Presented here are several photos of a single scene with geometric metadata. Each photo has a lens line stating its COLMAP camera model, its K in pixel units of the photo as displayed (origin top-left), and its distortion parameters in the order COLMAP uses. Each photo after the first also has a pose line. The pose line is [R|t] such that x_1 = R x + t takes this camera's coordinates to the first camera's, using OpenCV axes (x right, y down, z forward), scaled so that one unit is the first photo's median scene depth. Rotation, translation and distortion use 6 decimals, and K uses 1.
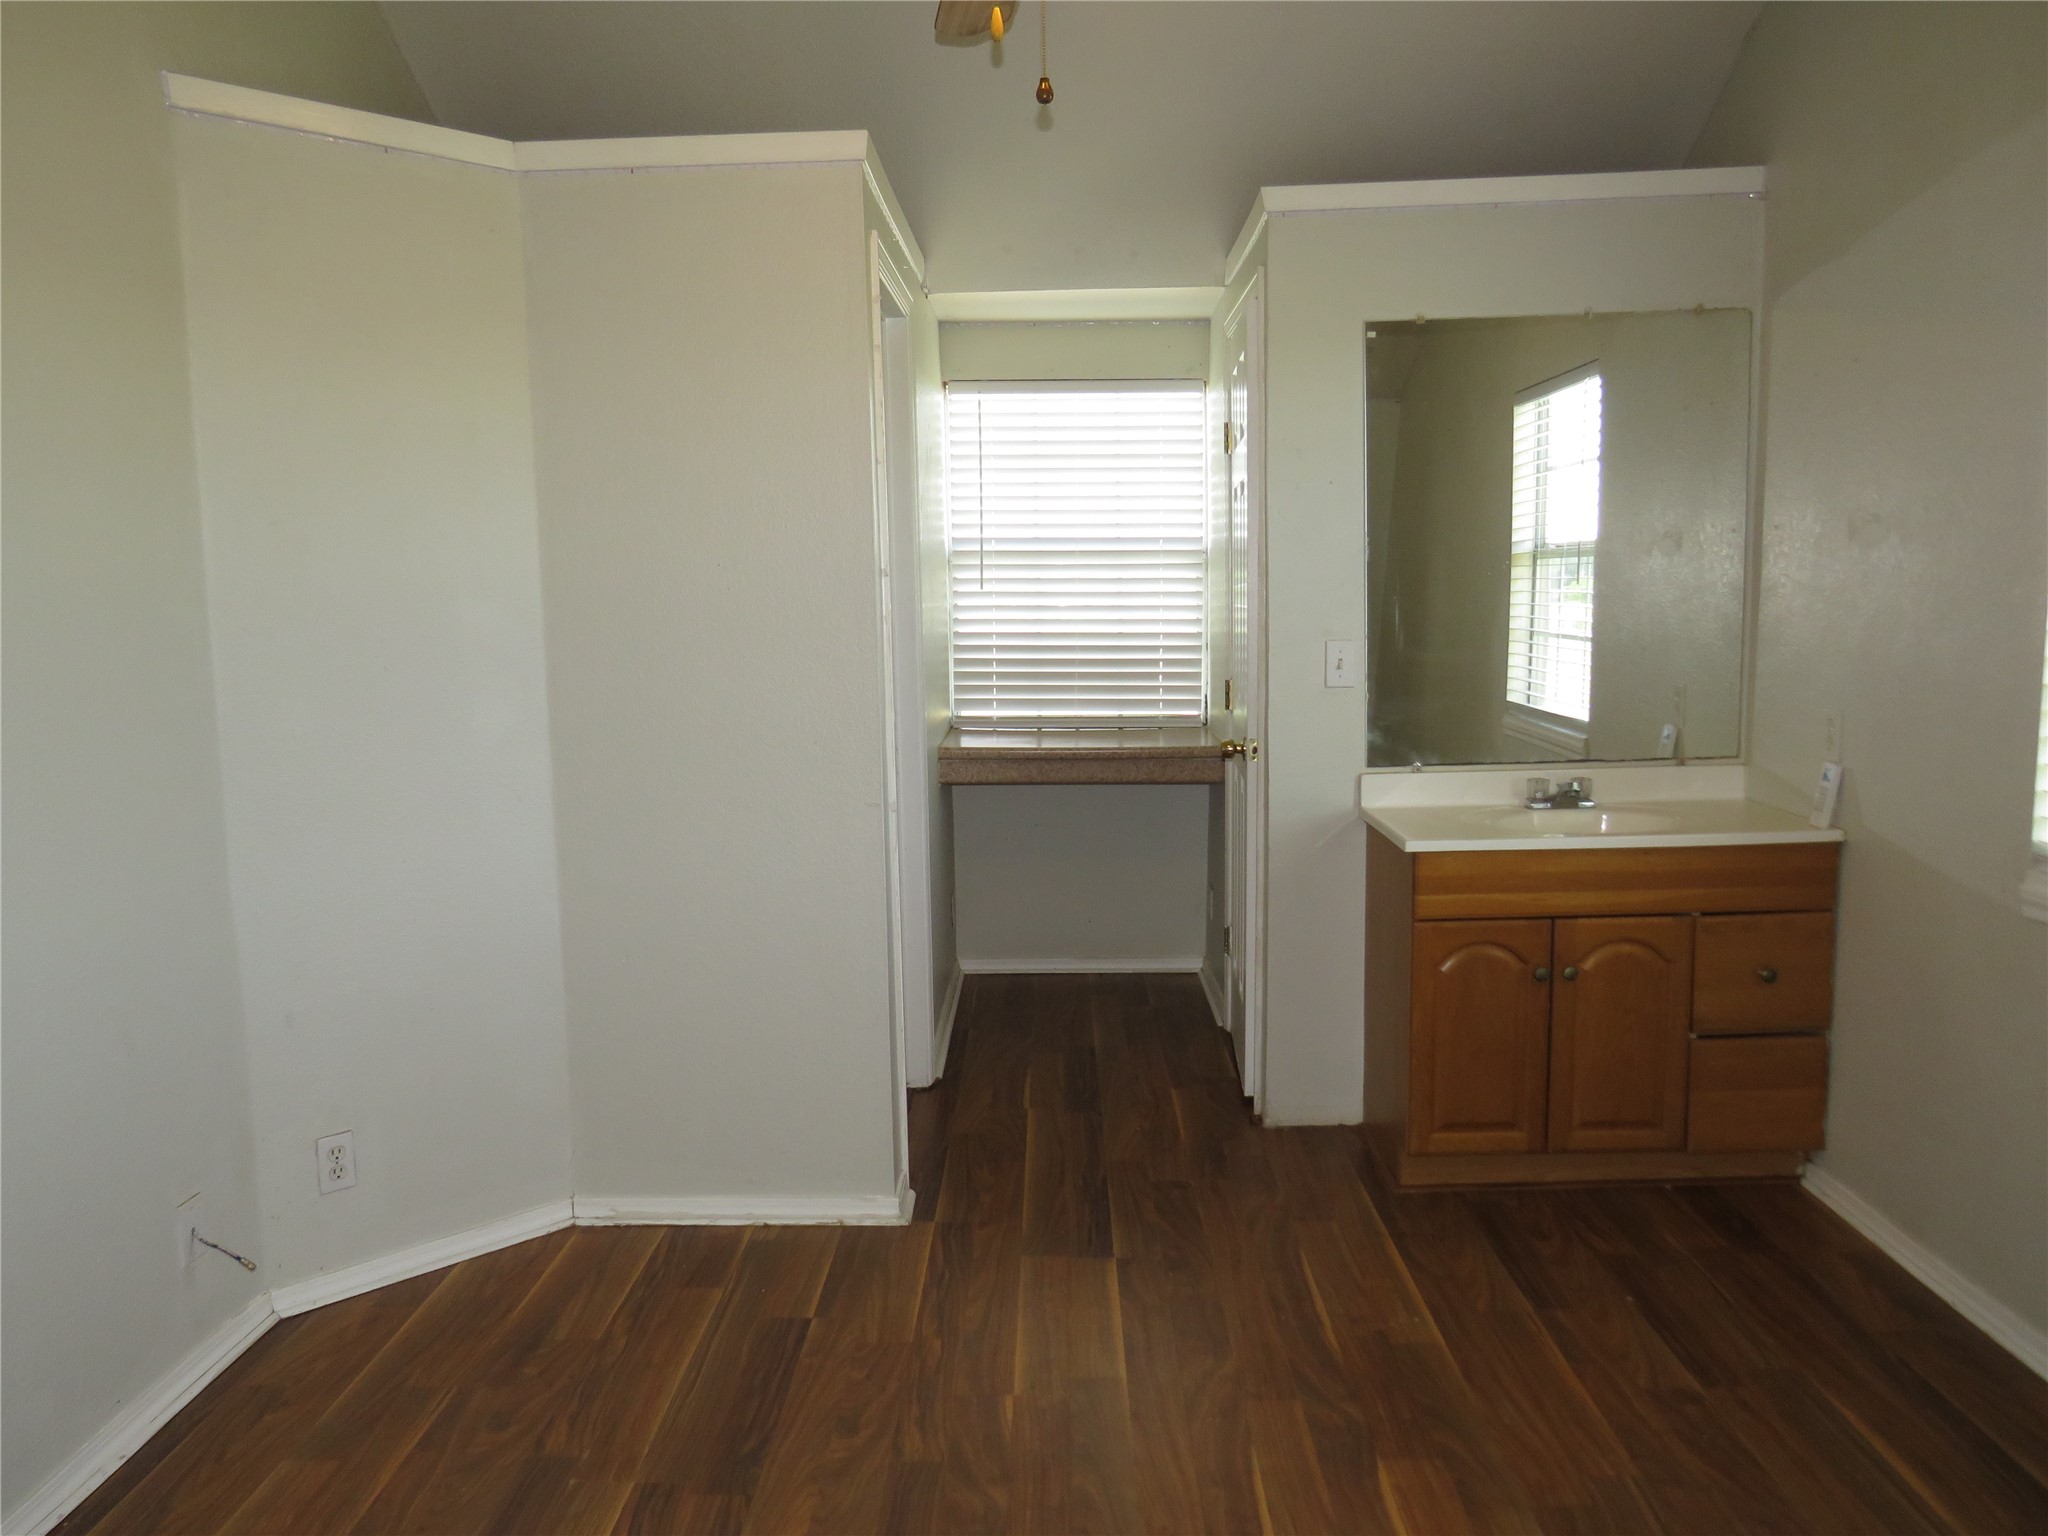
lens RADIAL K [[1459.2, 0, 1014.1], [0, 1459.2, 785.6], [0, 0, 1]] dist [-0.040949, 0.028877]
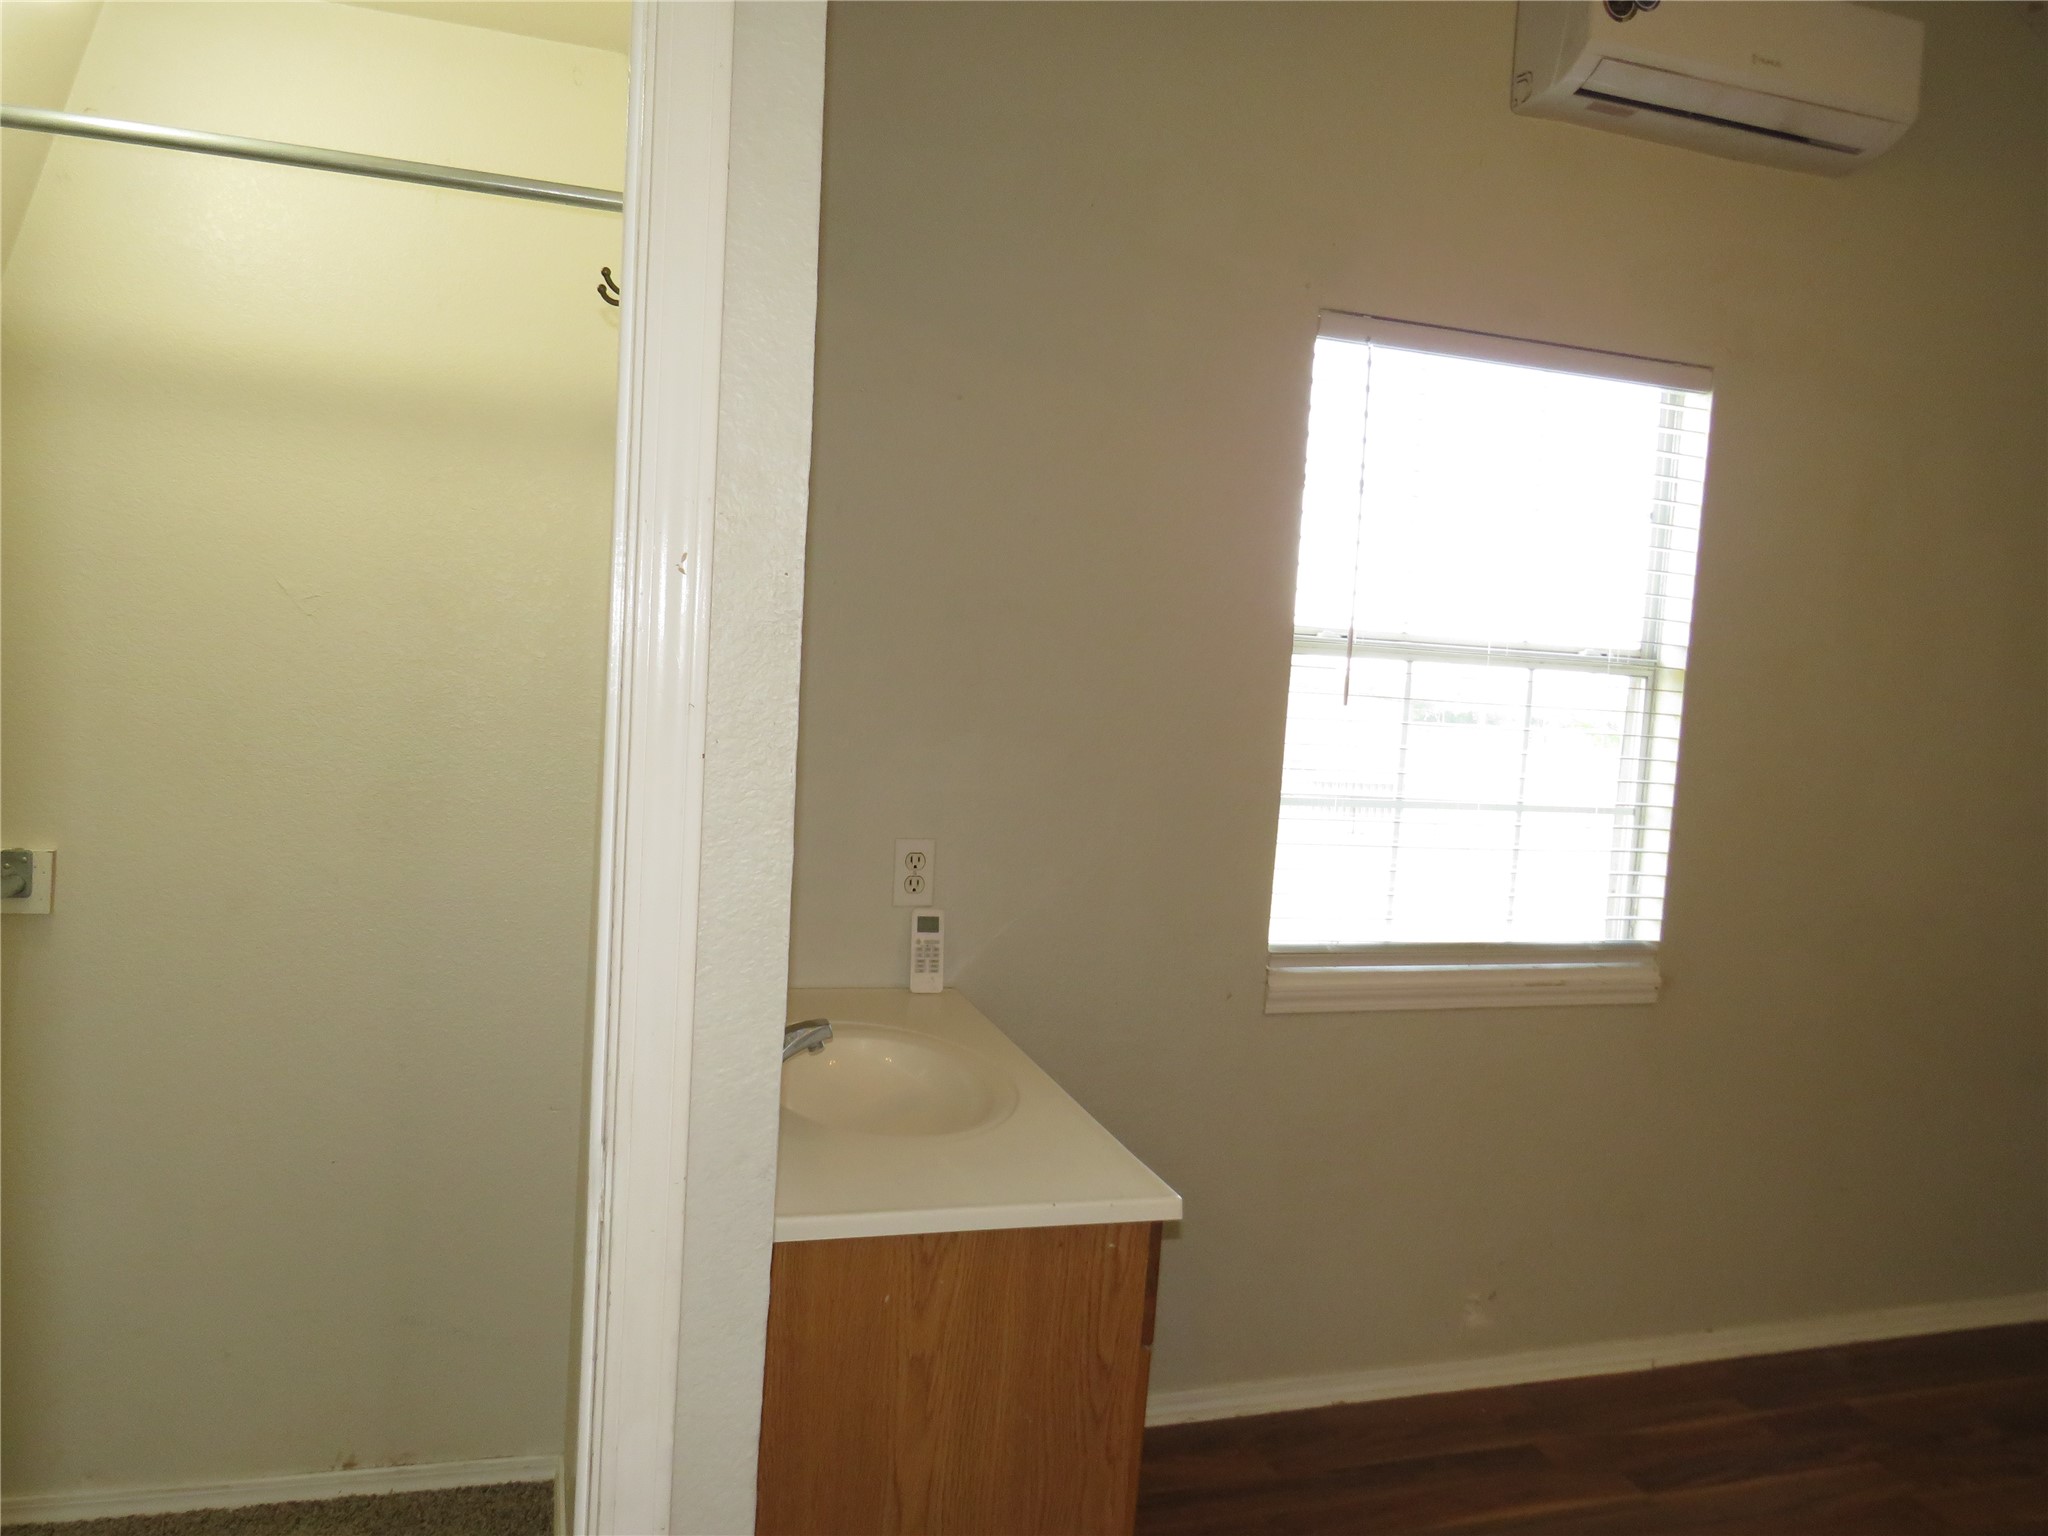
lens RADIAL K [[1459.2, 0, 1010.9], [0, 1459.2, 783.2], [0, 0, 1]] dist [-0.040949, 0.028877]
pose [[-0.335226, -0.074226, 0.939209, -0.176580], [0.068854, 0.992296, 0.102997, -0.158292], [-0.939618, 0.099195, -0.327532, 1.197044]]
